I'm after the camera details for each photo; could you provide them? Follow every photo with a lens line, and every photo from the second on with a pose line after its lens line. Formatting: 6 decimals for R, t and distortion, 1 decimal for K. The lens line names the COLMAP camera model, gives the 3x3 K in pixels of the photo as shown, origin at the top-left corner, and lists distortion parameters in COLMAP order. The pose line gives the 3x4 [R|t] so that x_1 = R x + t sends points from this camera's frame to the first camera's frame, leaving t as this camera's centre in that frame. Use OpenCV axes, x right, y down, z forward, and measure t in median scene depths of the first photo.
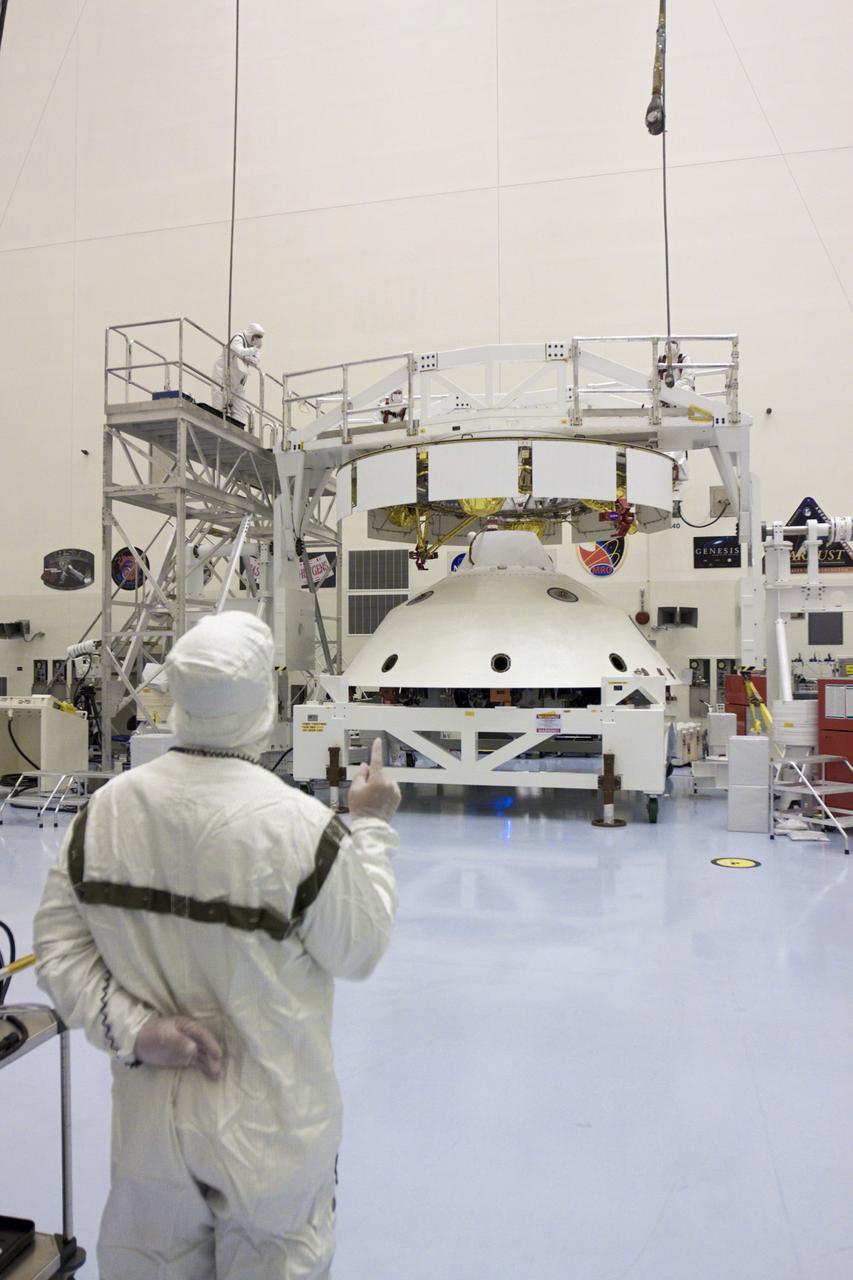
lens RADIAL K [[936.1, 0, 427.6], [0, 936.1, 637.5], [0, 0, 1]] dist [-0.048625, 0.021713]
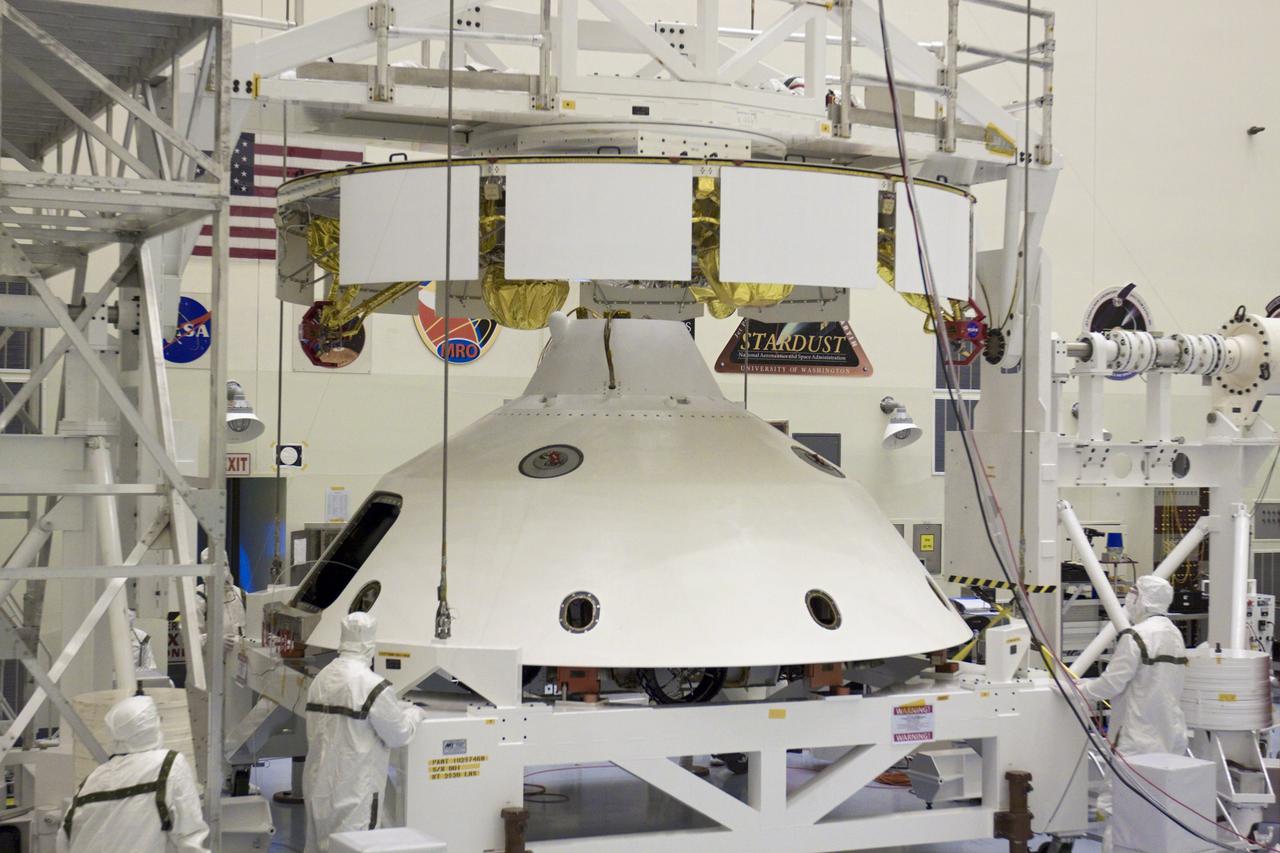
lens RADIAL K [[1914.8, 0, 653.2], [0, 1914.8, 428.0], [0, 0, 1]] dist [-0.017840, 0.000000]
pose [[0.760401, 0.014468, 0.649292, -0.622063], [-0.032065, 0.999369, 0.015283, -0.078651], [-0.648662, -0.032441, 0.760385, 0.251678]]
